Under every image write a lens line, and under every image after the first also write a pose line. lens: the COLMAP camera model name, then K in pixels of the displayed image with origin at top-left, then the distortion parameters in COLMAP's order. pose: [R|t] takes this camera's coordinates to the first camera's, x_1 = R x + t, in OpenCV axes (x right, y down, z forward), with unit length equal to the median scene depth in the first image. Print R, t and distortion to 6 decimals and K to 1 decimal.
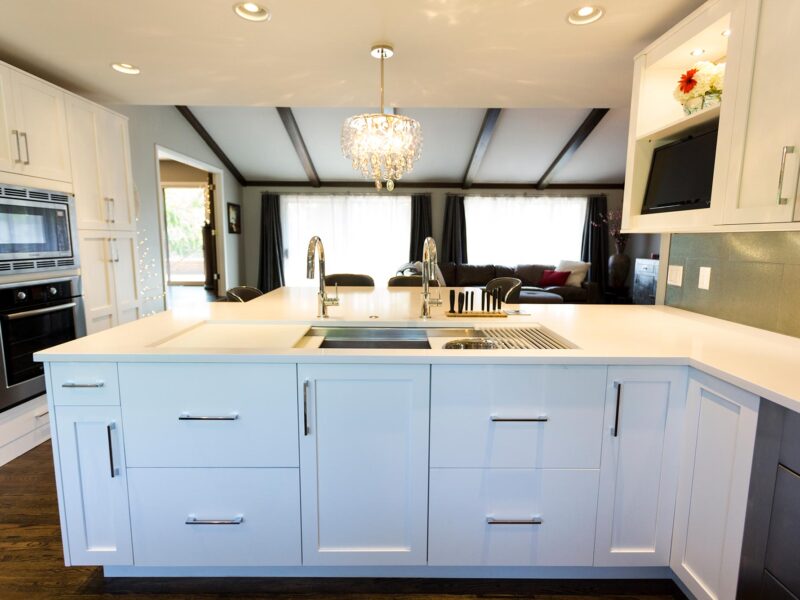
lens RADIAL K [[423.2, 0, 399.3], [0, 423.2, 293.6], [0, 0, 1]] dist [-0.002773, 0.003661]
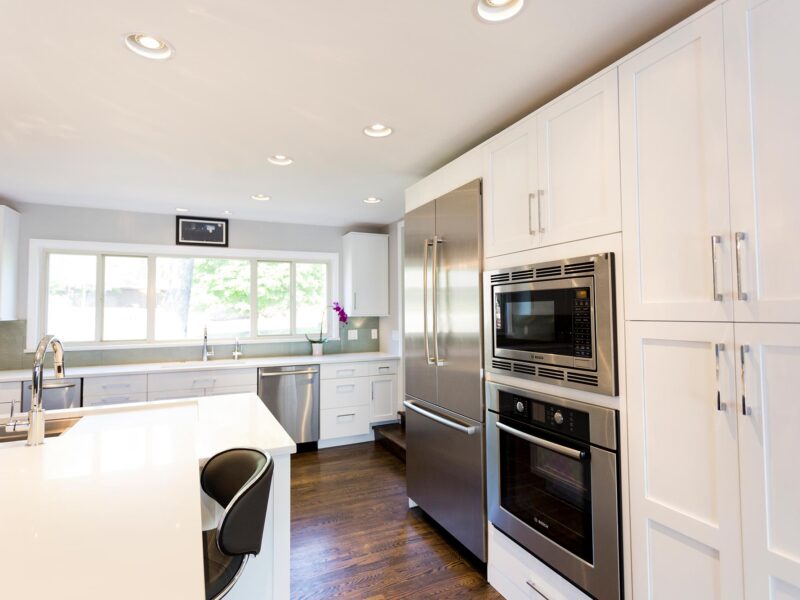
lens RADIAL K [[423.2, 0, 397.6], [0, 423.2, 295.2], [0, 0, 1]] dist [-0.002773, 0.003661]
pose [[-0.906219, -0.016223, -0.422498, -0.329125], [-0.051722, 0.996012, 0.072695, -0.219794], [0.419633, 0.087730, -0.903444, 1.441050]]
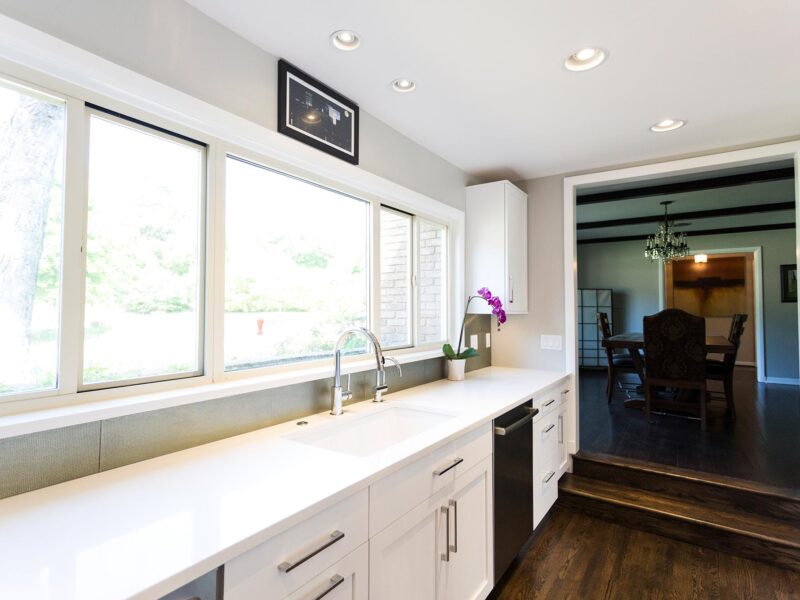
lens RADIAL K [[423.2, 0, 397.7], [0, 423.2, 294.0], [0, 0, 1]] dist [-0.002773, 0.003661]
pose [[-0.566244, -0.041889, -0.823173, 0.166159], [-0.114463, 0.993027, 0.028205, -0.046521], [0.816251, 0.110194, -0.567090, 0.188807]]
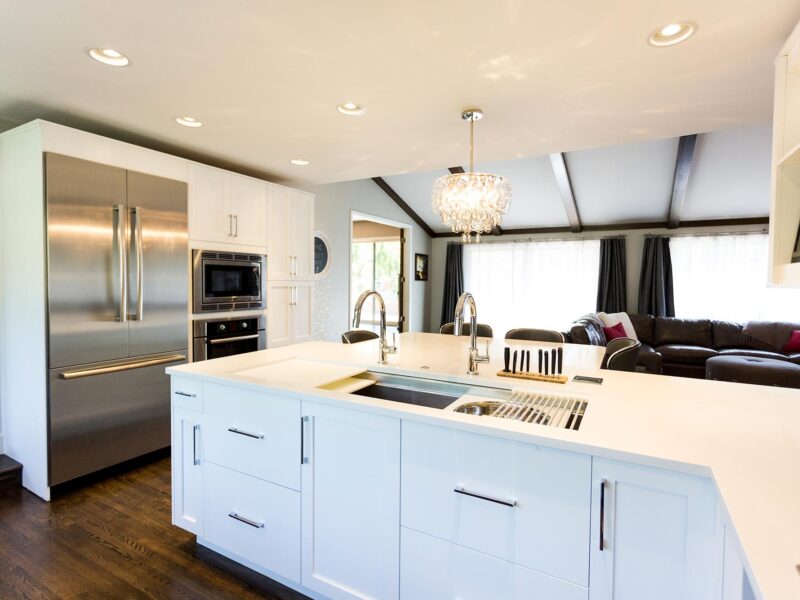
lens RADIAL K [[423.2, 0, 397.0], [0, 423.2, 292.0], [0, 0, 1]] dist [-0.002773, 0.003661]
pose [[0.868393, 0.014801, -0.495656, 0.293370], [-0.068281, 0.993602, -0.089958, -0.023054], [0.491154, 0.111963, 0.863847, 0.040720]]
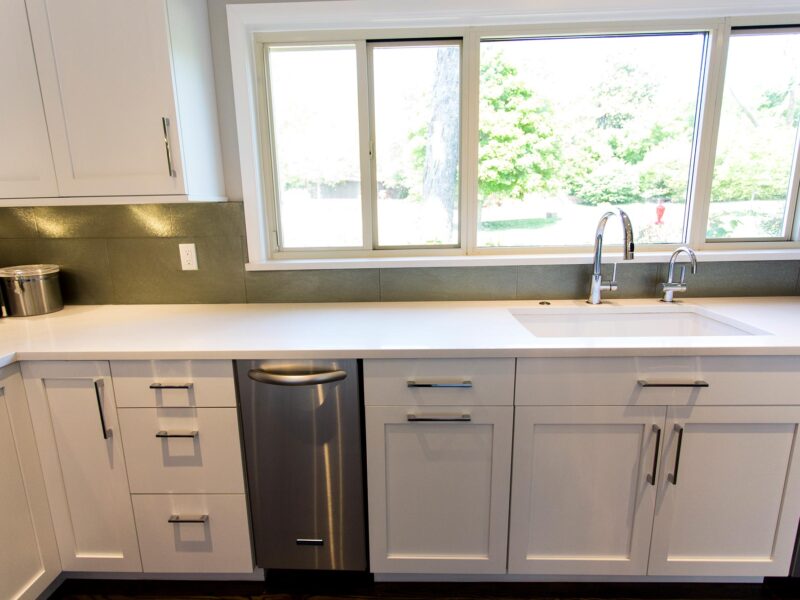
lens RADIAL K [[423.2, 0, 397.4], [0, 423.2, 295.7], [0, 0, 1]] dist [-0.002773, 0.003661]
pose [[-0.999678, 0.008115, 0.024034, -0.067548], [0.015618, 0.943471, 0.331087, -0.050439], [-0.019989, 0.331356, -0.943294, 0.345800]]
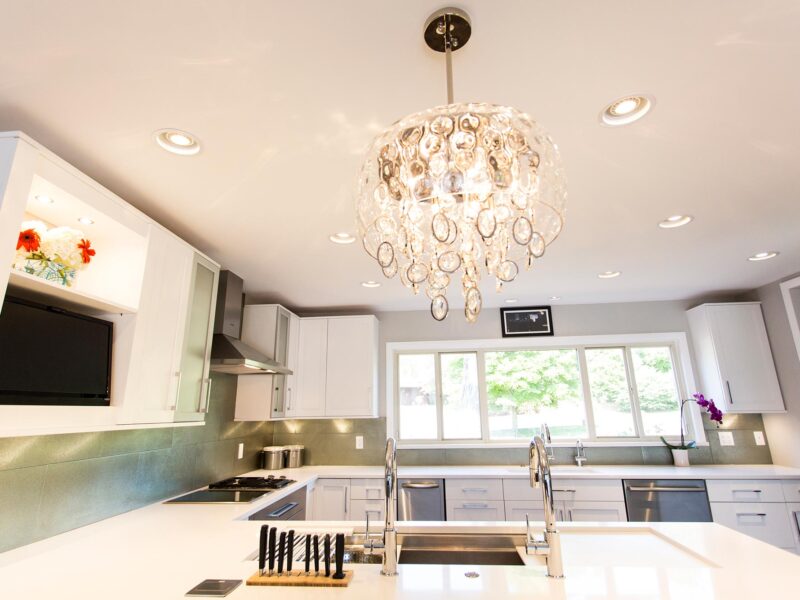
lens RADIAL K [[438.2, 0, 398.1], [0, 438.2, 289.4], [0, 0, 1]] dist [0.001394, 0.001328]
pose [[-0.995162, 0.033879, 0.092220, -0.019132], [0.020489, 0.989589, -0.142454, -0.203661], [-0.096086, -0.139876, -0.985496, 1.287913]]
